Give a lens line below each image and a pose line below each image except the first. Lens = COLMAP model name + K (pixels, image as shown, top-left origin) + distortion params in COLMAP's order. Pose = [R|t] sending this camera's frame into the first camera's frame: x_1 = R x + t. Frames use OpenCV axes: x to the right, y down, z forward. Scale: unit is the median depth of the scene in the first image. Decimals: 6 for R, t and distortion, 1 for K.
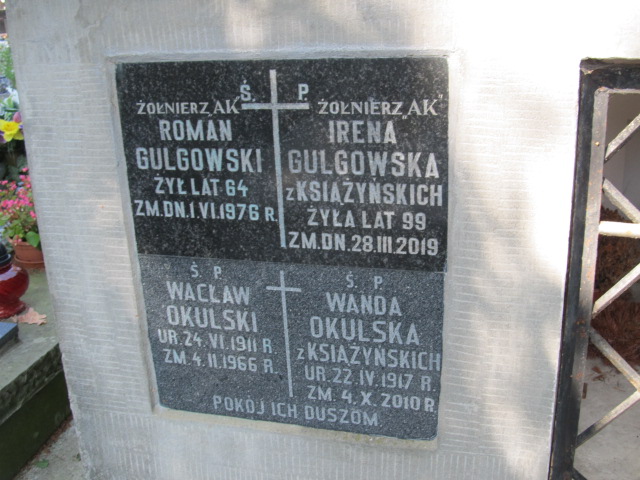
lens RADIAL K [[764.3, 0, 320.0], [0, 764.3, 240.0], [0, 0, 1]] dist [-0.131594, 0.031293]
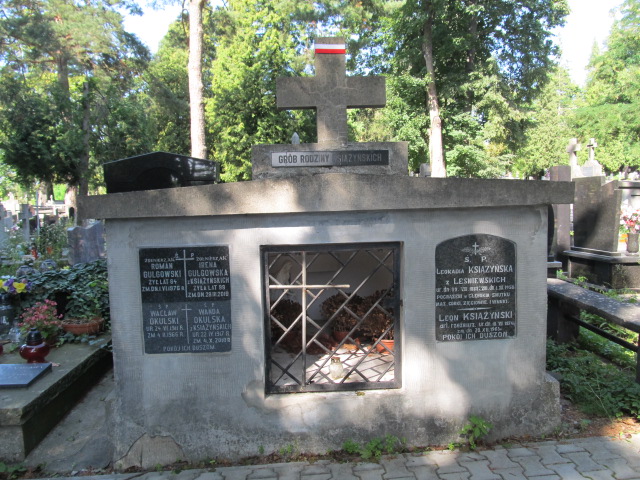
lens RADIAL K [[528.7, 0, 320.0], [0, 528.7, 240.0], [0, 0, 1]] dist [-0.040382, 0.000661]
pose [[0.956056, -0.008919, 0.293048, -0.175117], [0.083111, 0.966780, -0.241722, 0.409725], [-0.281157, 0.255456, 0.925037, -1.598356]]
